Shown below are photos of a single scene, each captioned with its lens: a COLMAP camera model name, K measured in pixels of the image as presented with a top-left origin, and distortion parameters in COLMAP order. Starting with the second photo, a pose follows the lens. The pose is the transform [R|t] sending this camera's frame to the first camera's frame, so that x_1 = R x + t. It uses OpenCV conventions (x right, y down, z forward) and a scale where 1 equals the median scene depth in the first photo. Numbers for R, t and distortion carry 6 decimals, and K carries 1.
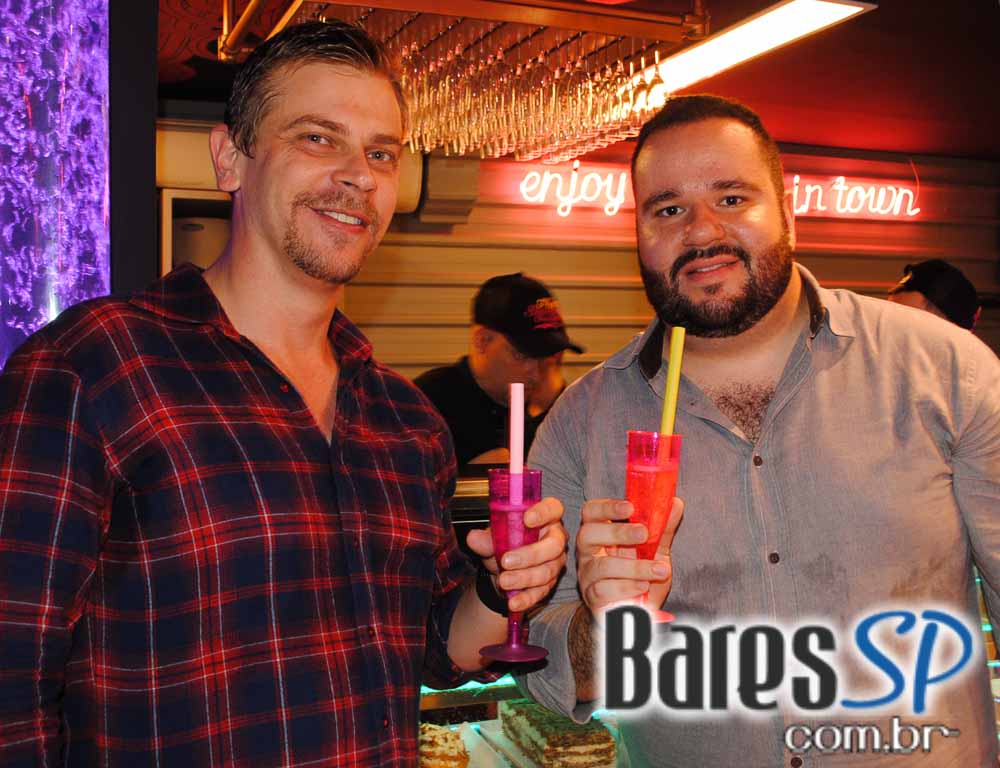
lens RADIAL K [[1265.3, 0, 508.0], [0, 1265.3, 386.8], [0, 0, 1]] dist [0.006995, 0.000000]
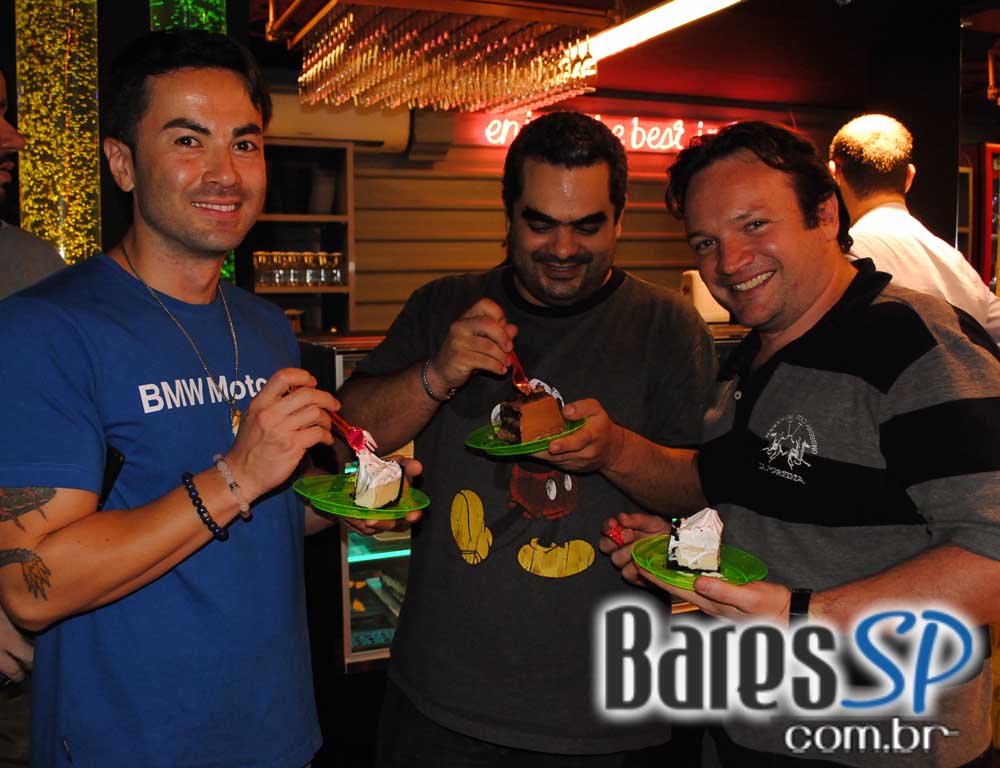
lens RADIAL K [[1164.5, 0, 497.5], [0, 1164.5, 381.6], [0, 0, 1]] dist [-0.008620, 0.000000]
pose [[0.999604, -0.010694, 0.026015, -0.018521], [0.009172, 0.998278, 0.057939, 0.039742], [-0.026589, -0.057677, 0.997981, -0.290740]]
